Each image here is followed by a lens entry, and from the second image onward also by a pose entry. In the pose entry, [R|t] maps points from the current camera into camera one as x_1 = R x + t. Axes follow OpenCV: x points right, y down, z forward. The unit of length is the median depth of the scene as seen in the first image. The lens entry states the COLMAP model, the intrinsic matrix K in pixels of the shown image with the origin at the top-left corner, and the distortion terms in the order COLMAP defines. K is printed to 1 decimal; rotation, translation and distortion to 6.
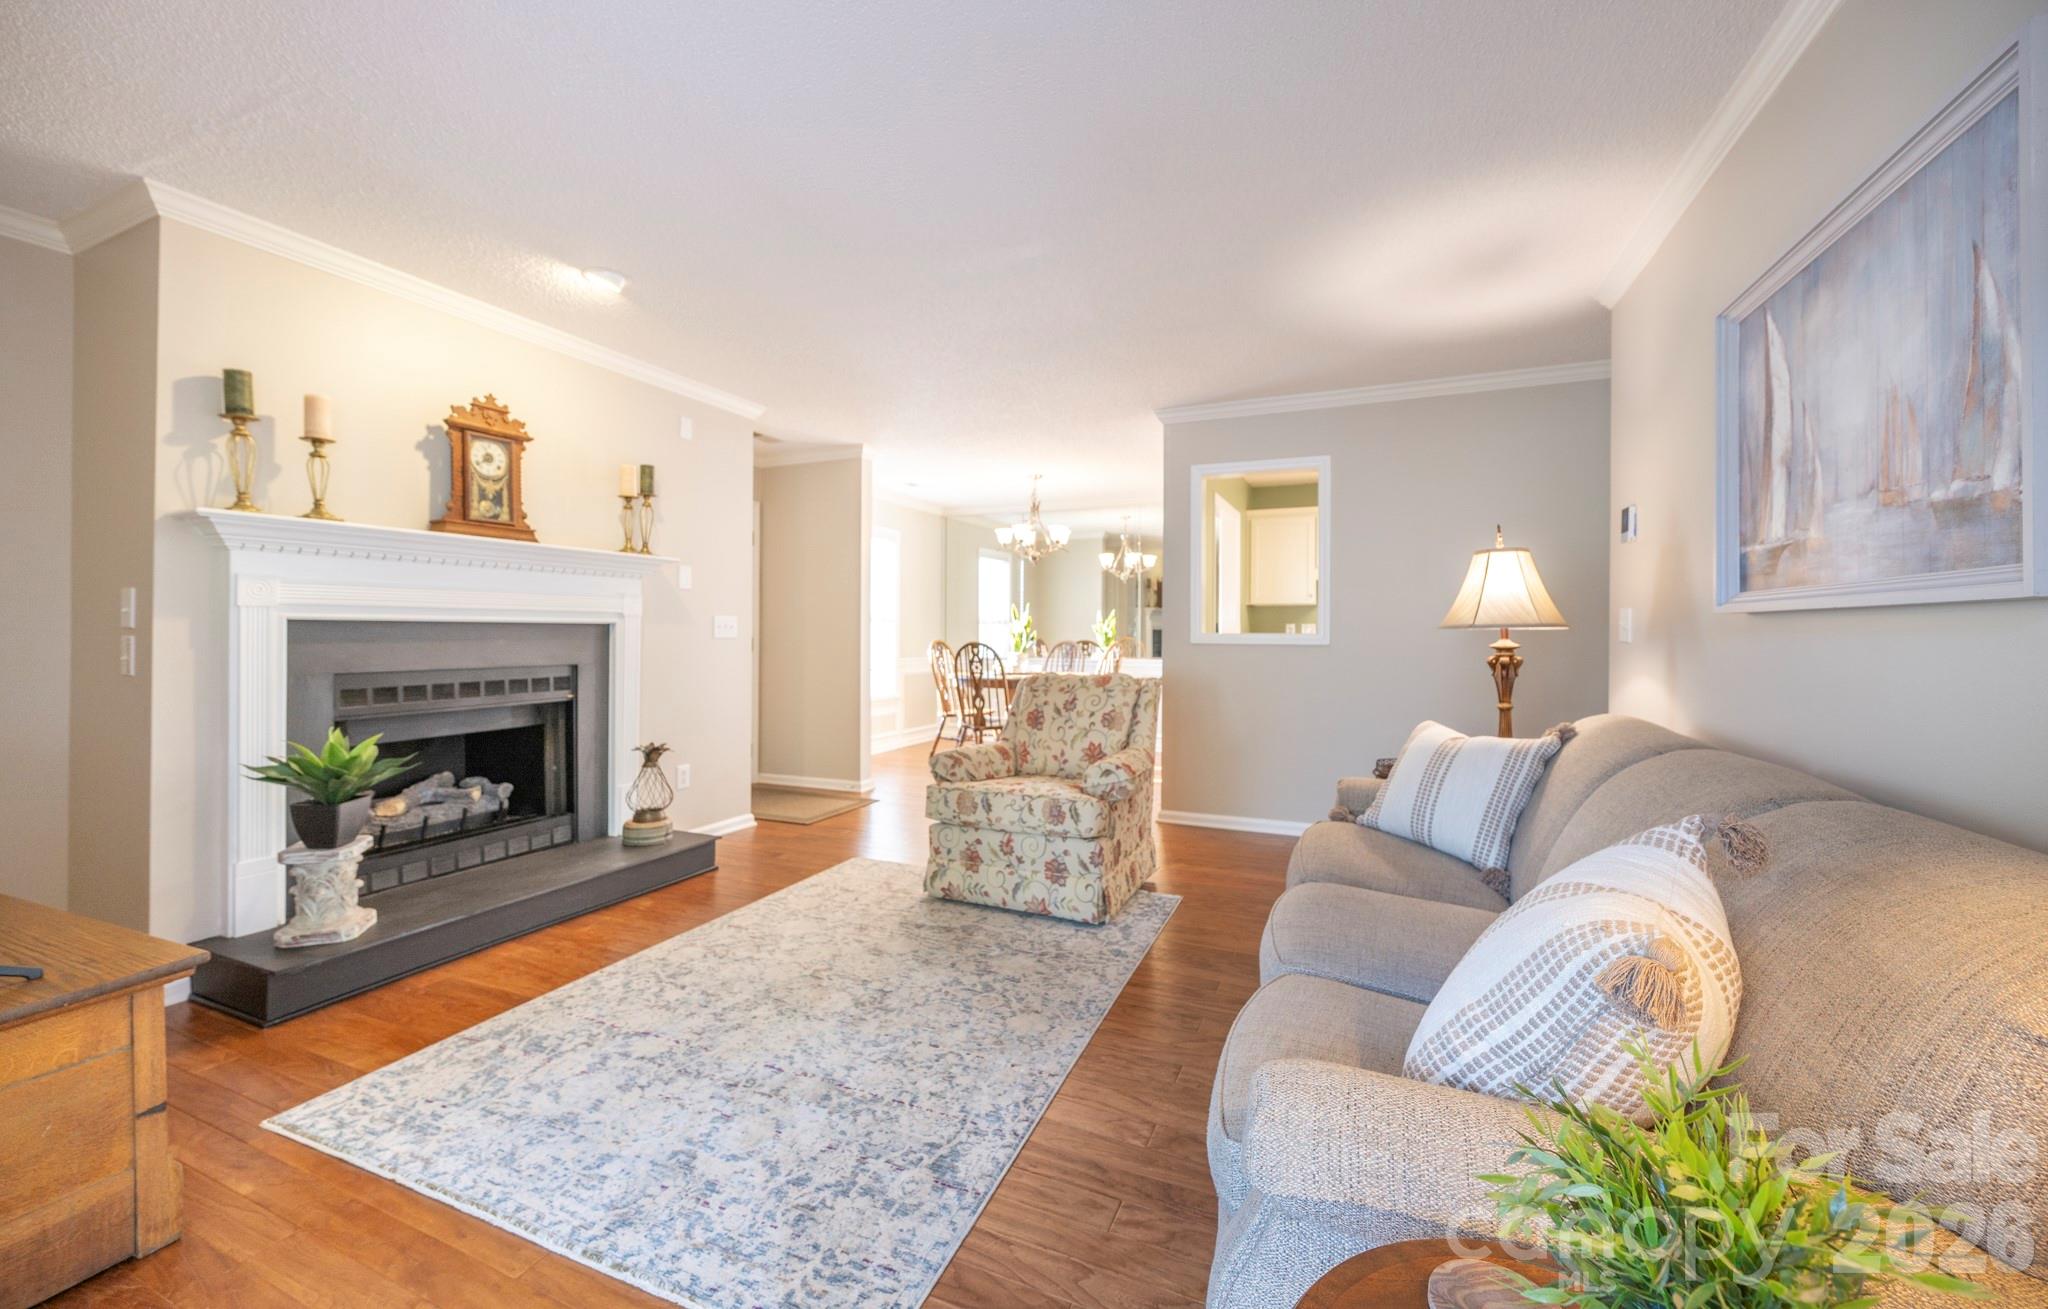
lens RADIAL K [[804.8, 0, 1007.2], [0, 804.8, 632.8], [0, 0, 1]] dist [-0.007060, 0.000114]
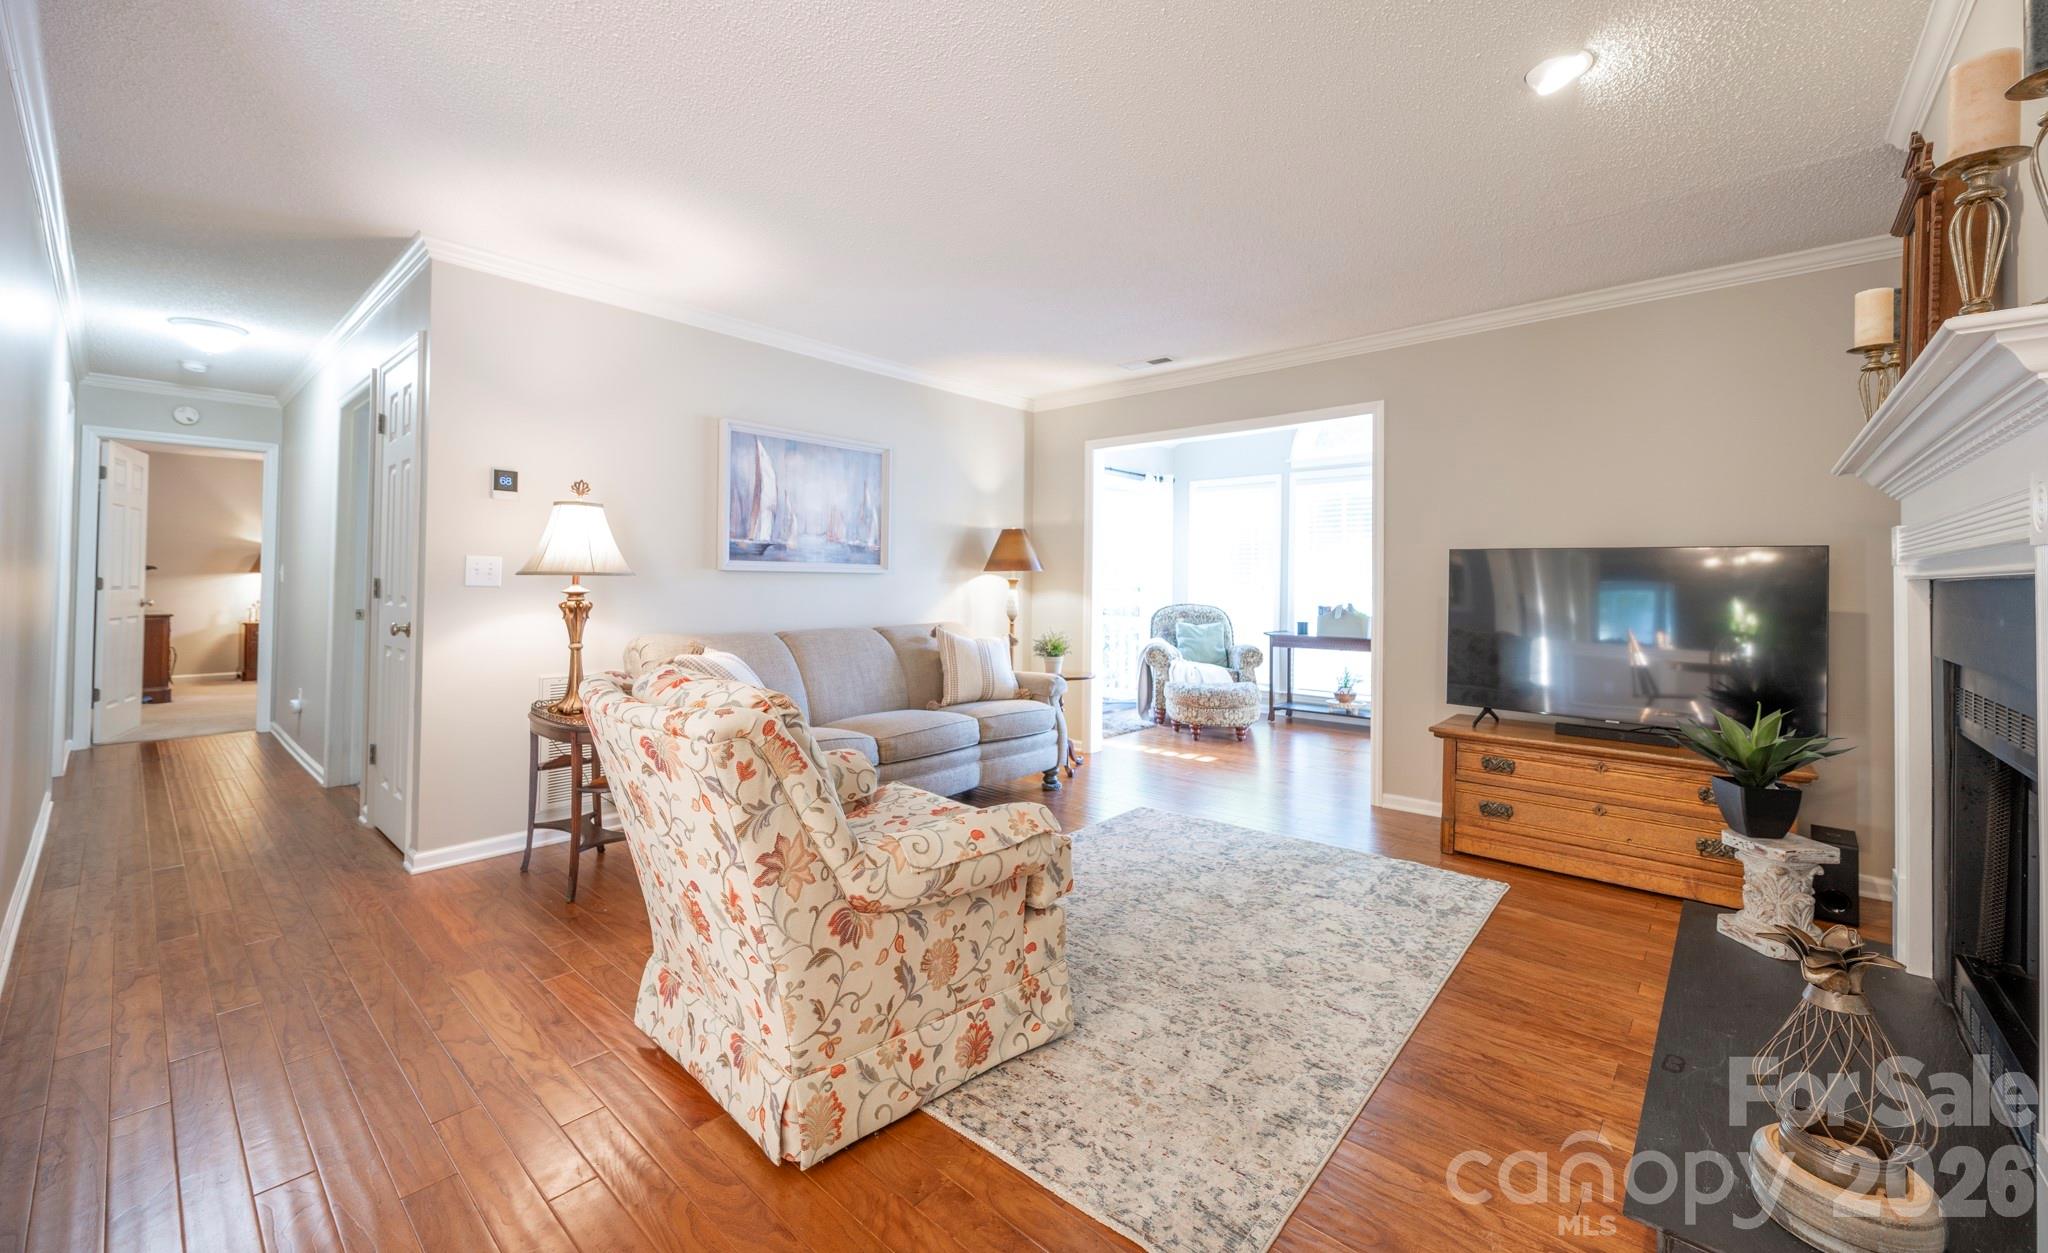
lens RADIAL K [[804.7, 0, 1030.9], [0, 804.7, 582.3], [0, 0, 1]] dist [0.000297, -0.000032]
pose [[-0.961636, -0.013485, 0.273998, -0.277102], [-0.012608, 0.999908, 0.004962, -0.009093], [-0.274040, 0.001317, -0.961718, 1.880488]]
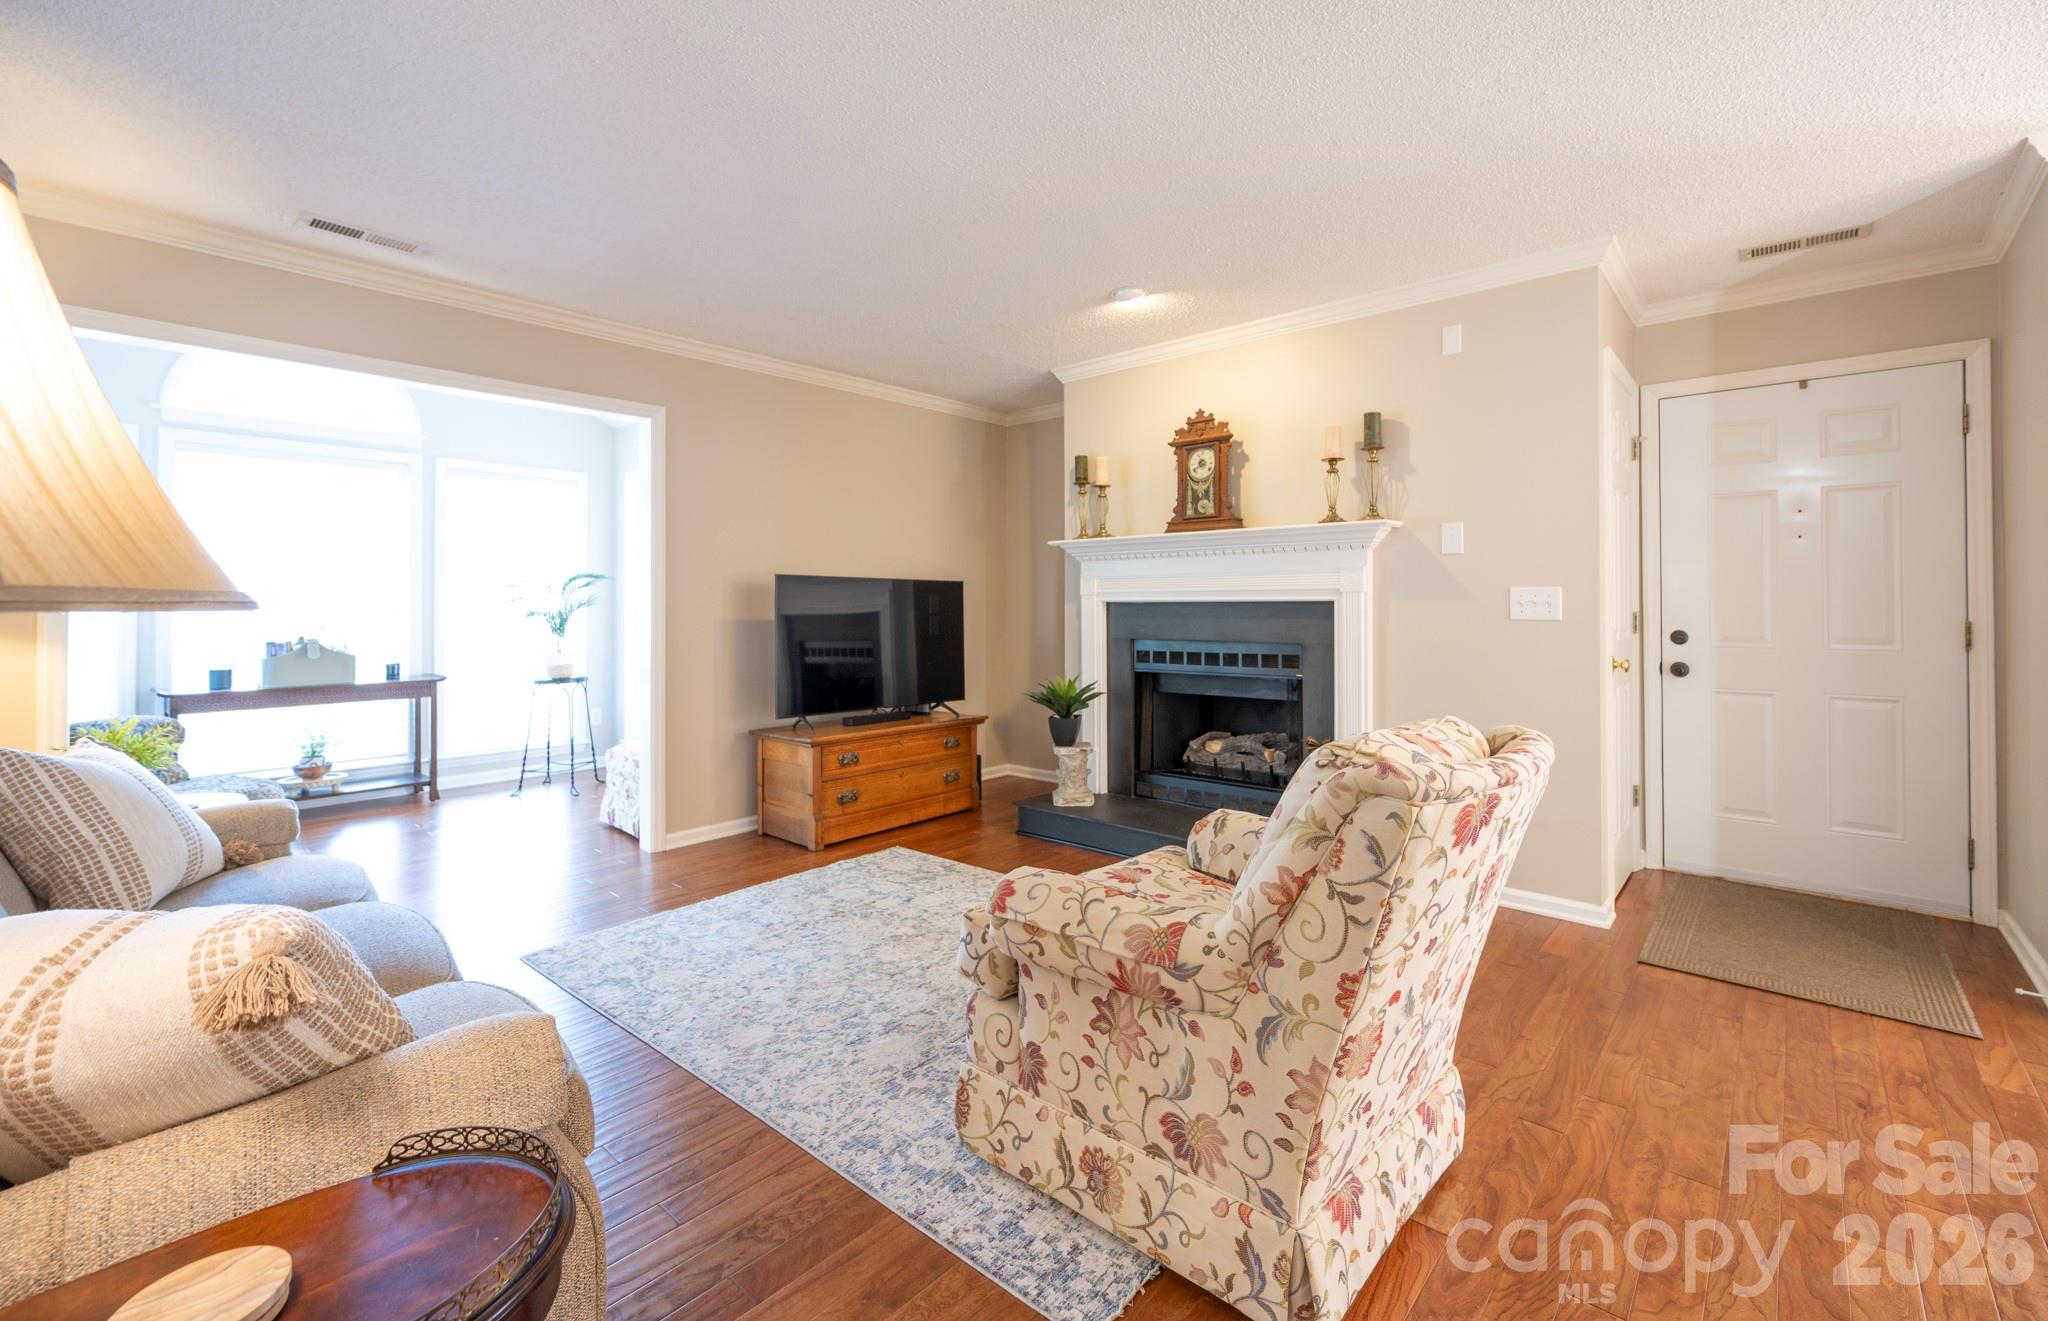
lens RADIAL K [[848.5, 0, 1043.5], [0, 848.5, 604.1], [0, 0, 1]] dist [0.002312, 0.000099]
pose [[-0.279789, -0.006107, -0.960042, 0.706230], [-0.000412, 0.999980, -0.006242, -0.003463], [0.960061, -0.001351, -0.279786, 1.290589]]
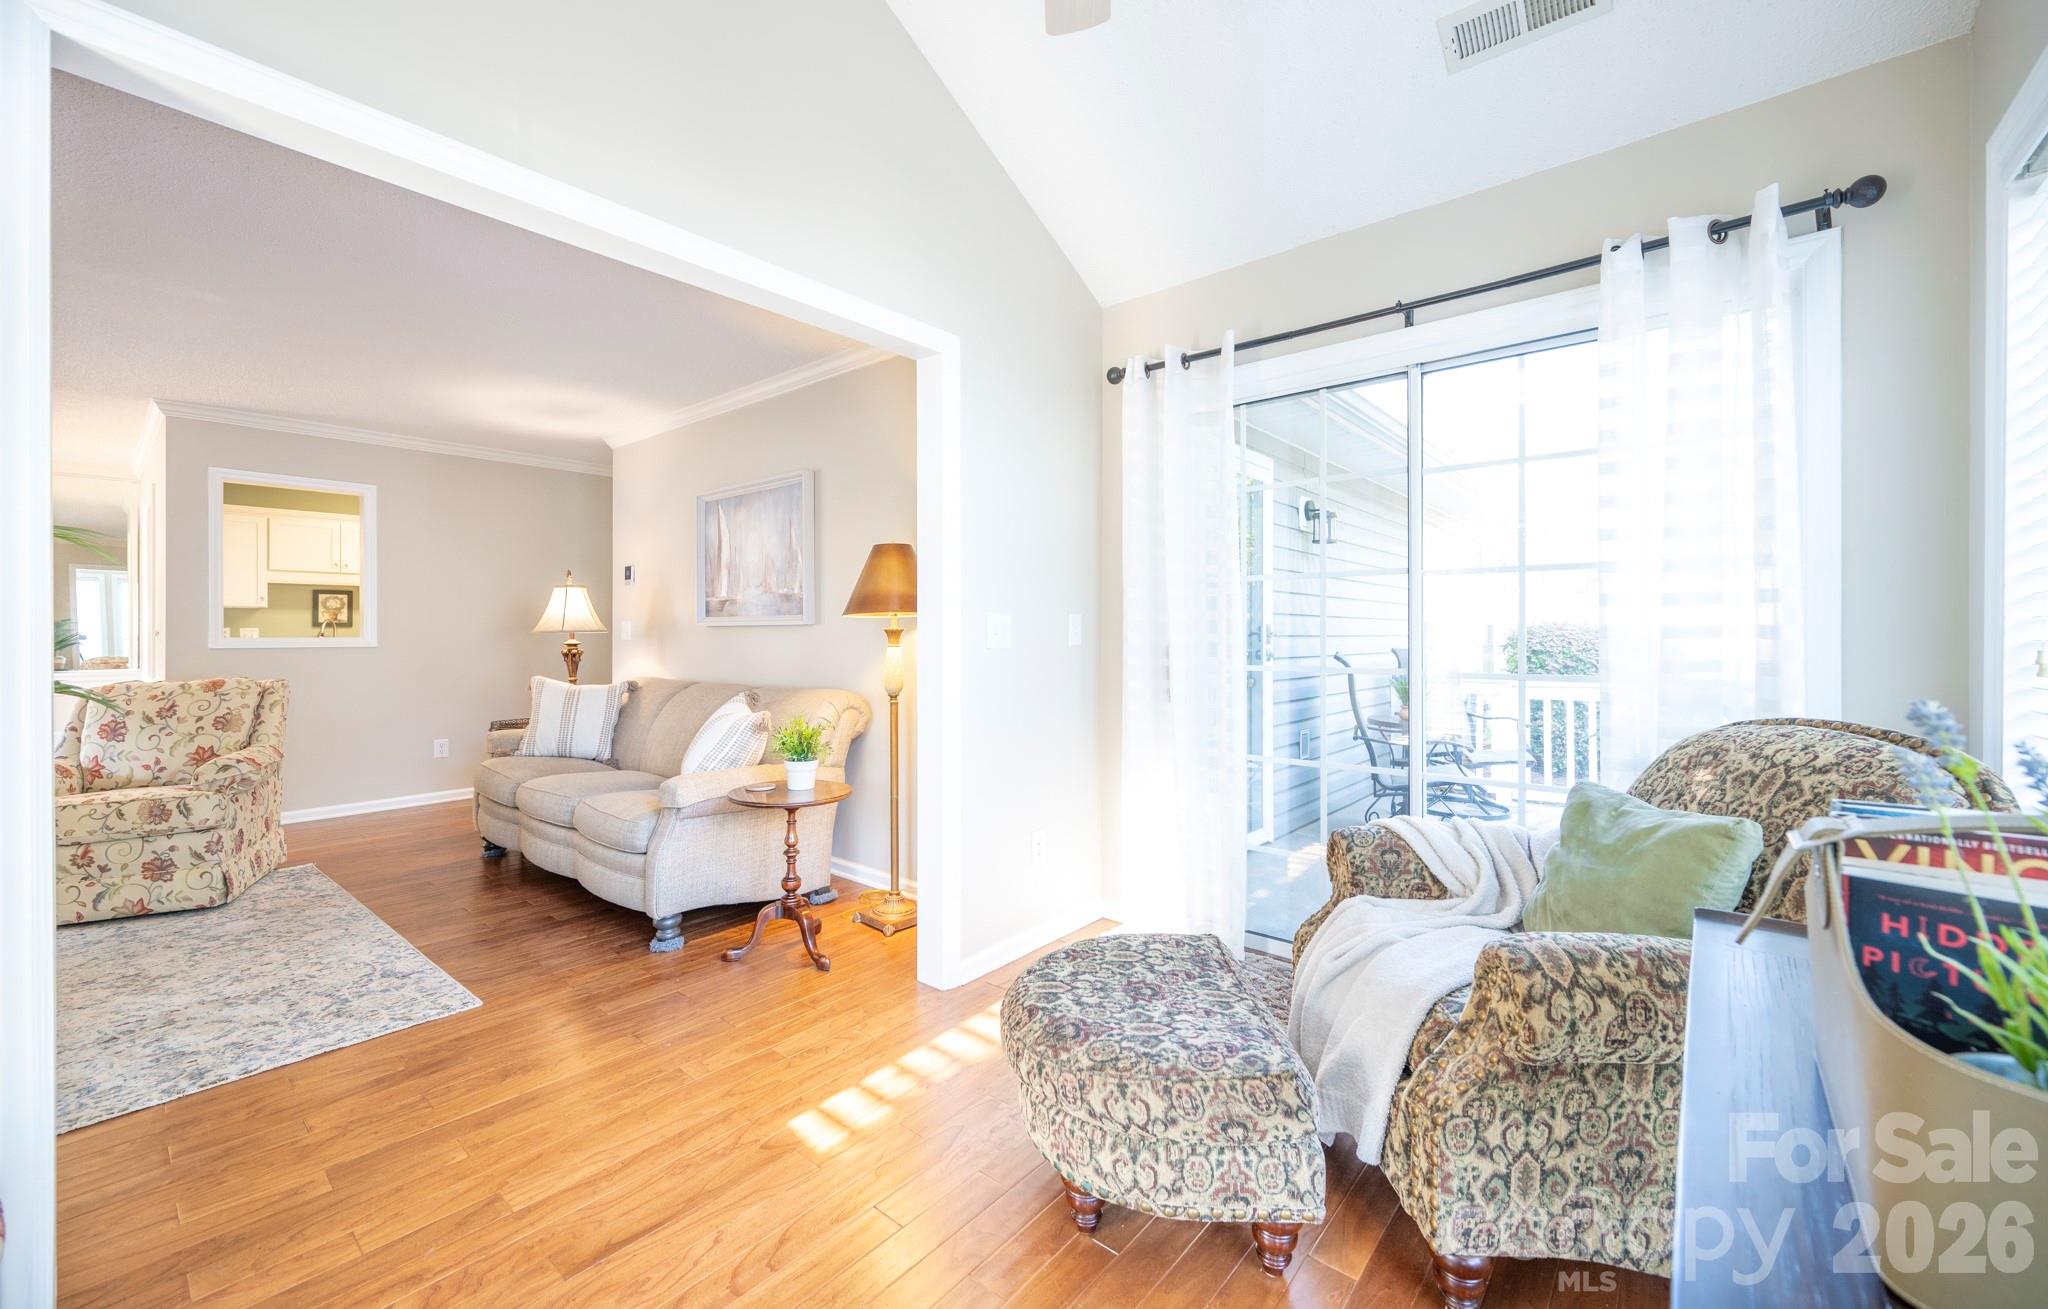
lens RADIAL K [[804.8, 0, 1027.9], [0, 804.8, 644.8], [0, 0, 1]] dist [-0.007060, 0.000114]
pose [[0.246397, 0.001489, 0.969168, -0.757539], [-0.004065, 0.999992, -0.000503, 0.017264], [-0.969161, -0.003816, 0.246401, -0.337024]]
